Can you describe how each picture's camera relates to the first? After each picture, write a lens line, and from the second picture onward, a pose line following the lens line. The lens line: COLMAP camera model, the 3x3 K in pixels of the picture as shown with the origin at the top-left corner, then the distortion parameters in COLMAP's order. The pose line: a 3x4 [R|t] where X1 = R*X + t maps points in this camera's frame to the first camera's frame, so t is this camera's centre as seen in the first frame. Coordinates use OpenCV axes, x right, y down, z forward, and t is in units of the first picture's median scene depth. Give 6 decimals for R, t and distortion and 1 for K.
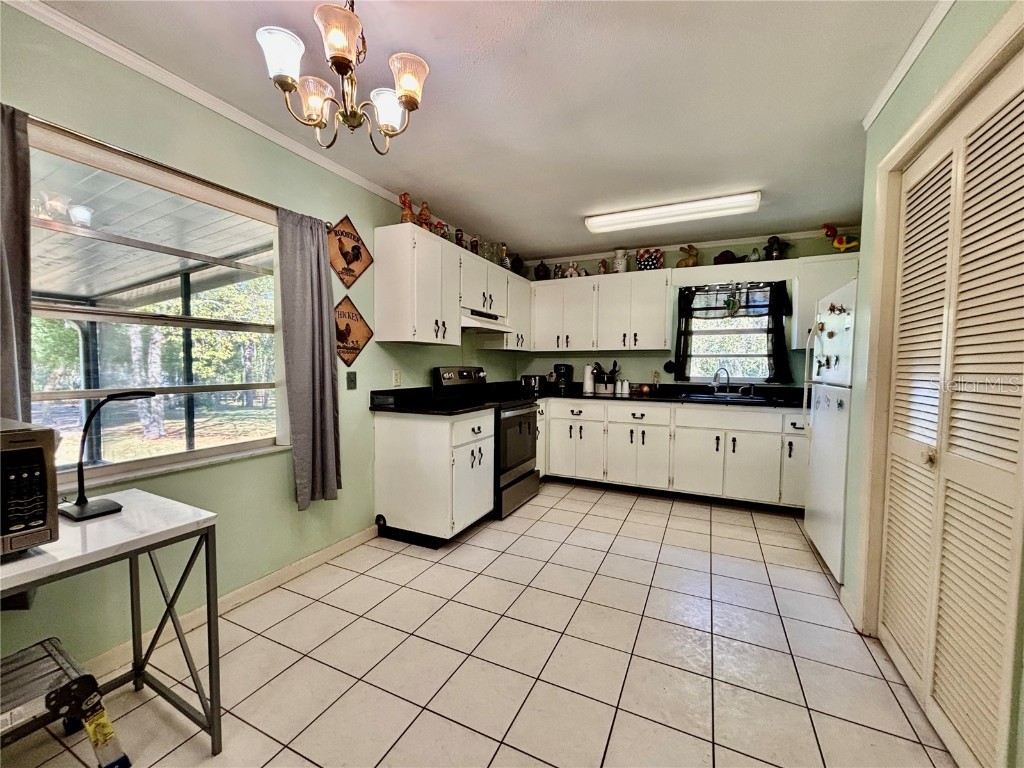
lens RADIAL K [[408.1, 0, 509.2], [0, 408.1, 386.4], [0, 0, 1]] dist [-0.019037, 0.000039]
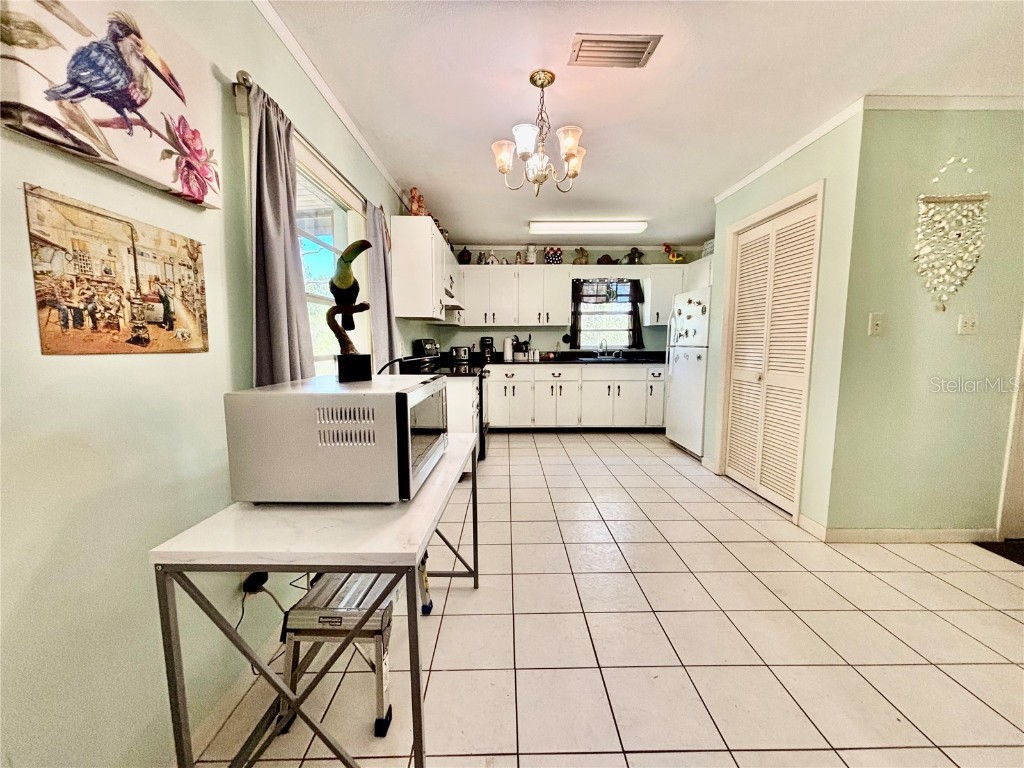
lens RADIAL K [[412.8, 0, 506.7], [0, 412.8, 386.6], [0, 0, 1]] dist [-0.001124, -0.000375]
pose [[0.895192, -0.057990, 0.441891, -0.411247], [0.031545, 0.997256, 0.066967, 0.013306], [-0.444562, -0.046009, 0.894566, -0.140590]]
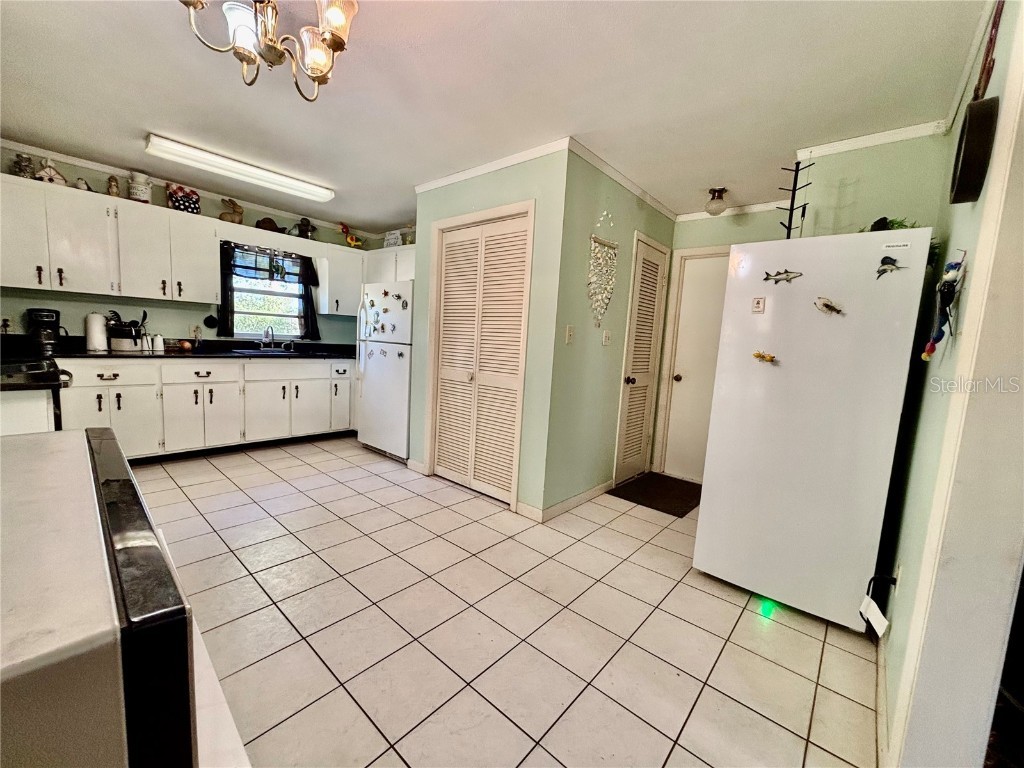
lens RADIAL K [[408.8, 0, 511.9], [0, 408.8, 386.2], [0, 0, 1]] dist [-0.001351, -0.000224]
pose [[0.255046, -0.101881, 0.961546, -0.386381], [-0.006733, 0.994222, 0.107129, -0.005248], [-0.966905, -0.033797, 0.252887, 0.067211]]
